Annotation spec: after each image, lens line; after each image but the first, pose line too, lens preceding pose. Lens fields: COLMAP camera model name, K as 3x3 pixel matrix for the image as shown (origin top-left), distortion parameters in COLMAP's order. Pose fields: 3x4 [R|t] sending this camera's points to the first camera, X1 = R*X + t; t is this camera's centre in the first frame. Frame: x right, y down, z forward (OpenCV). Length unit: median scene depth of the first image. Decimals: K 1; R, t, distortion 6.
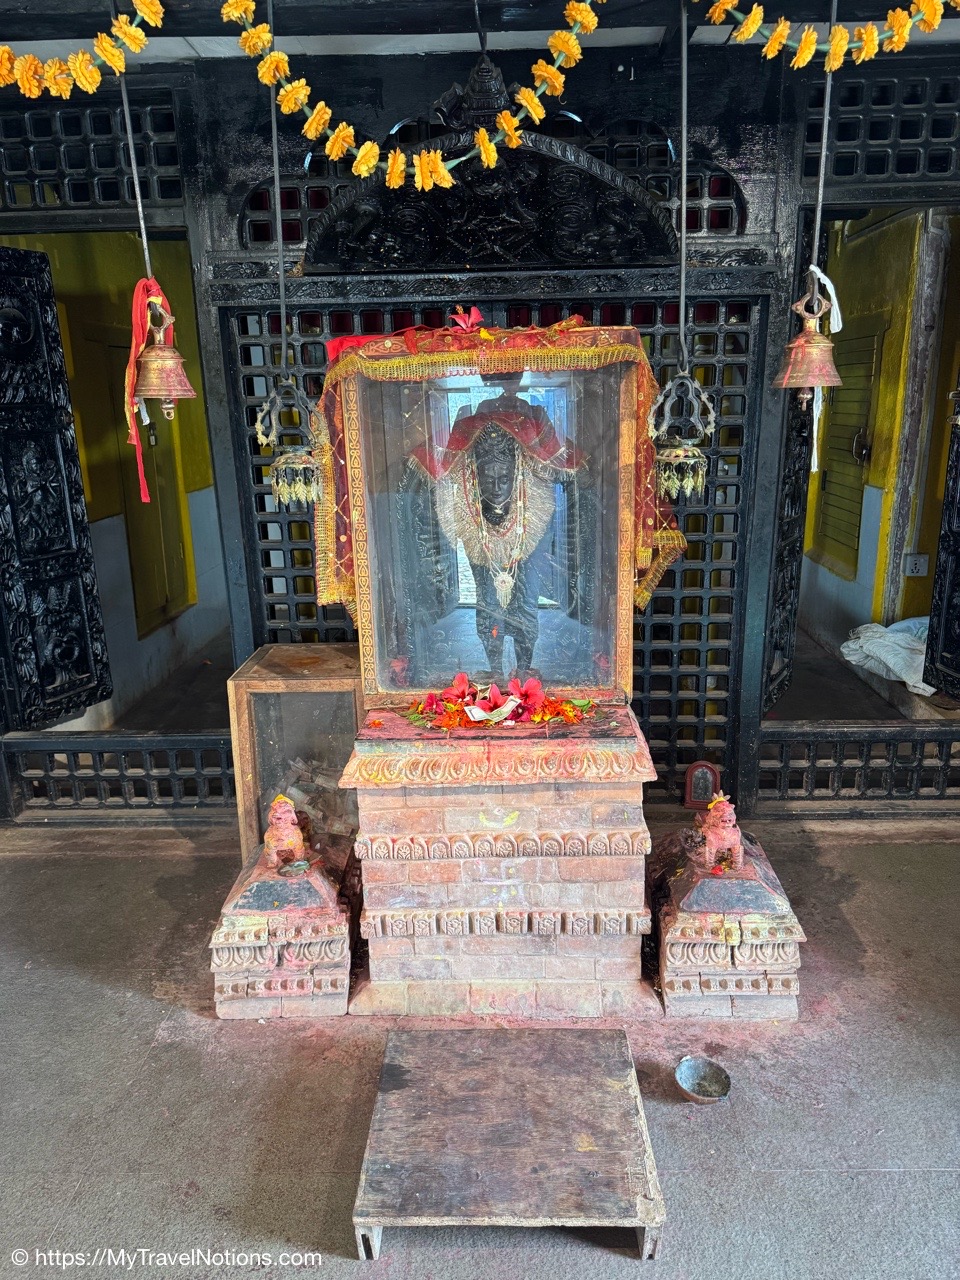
lens RADIAL K [[886.7, 0, 485.3], [0, 886.7, 640.2], [0, 0, 1]] dist [0.145408, -0.270076]
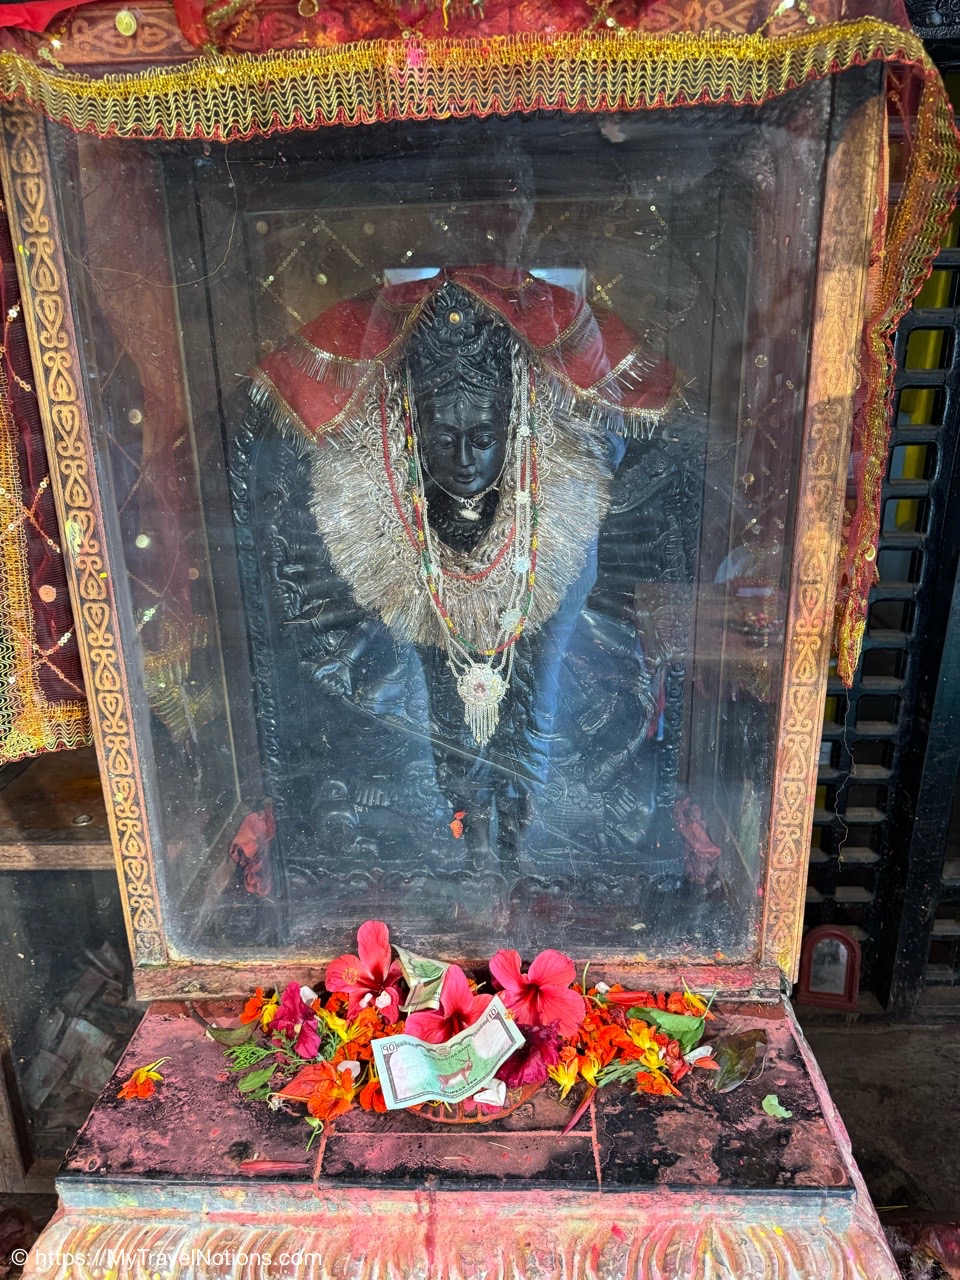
lens RADIAL K [[898.0, 0, 480.0], [0, 898.0, 640.0], [0, 0, 1]] dist [0.067367, -0.083800]
pose [[0.999970, 0.005347, 0.005637, 0.018339], [-0.005694, 0.997966, 0.063496, -0.117935], [-0.005286, -0.063526, 0.997966, 0.609047]]
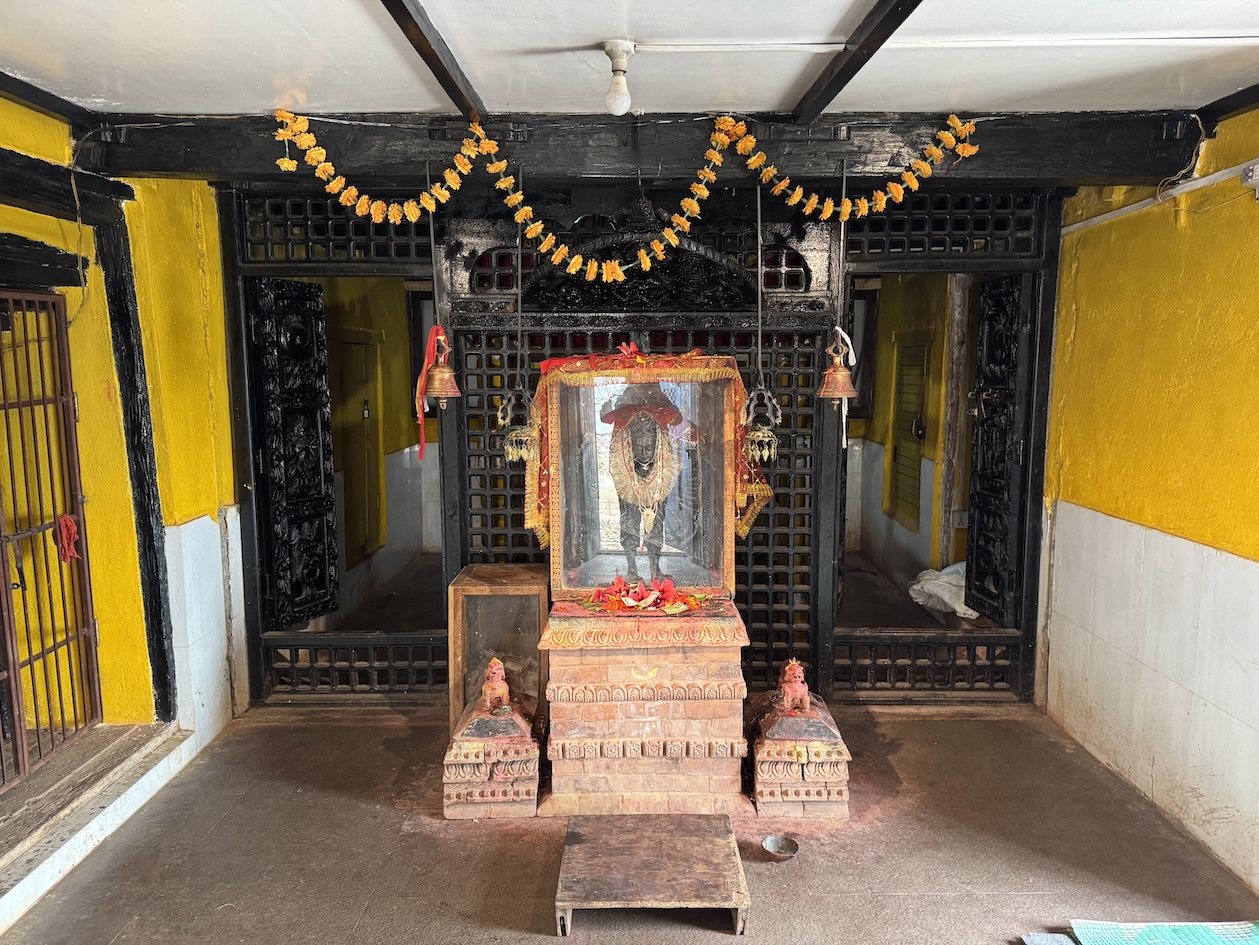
lens RADIAL K [[872.2, 0, 629.5], [0, 872.2, 472.5], [0, 0, 1]] dist [0.145408, -0.270076]
pose [[0.999695, 0.016434, 0.018418, -0.040127], [-0.013533, 0.988916, -0.147861, 0.082522], [-0.020644, 0.147567, 0.988837, -0.469528]]
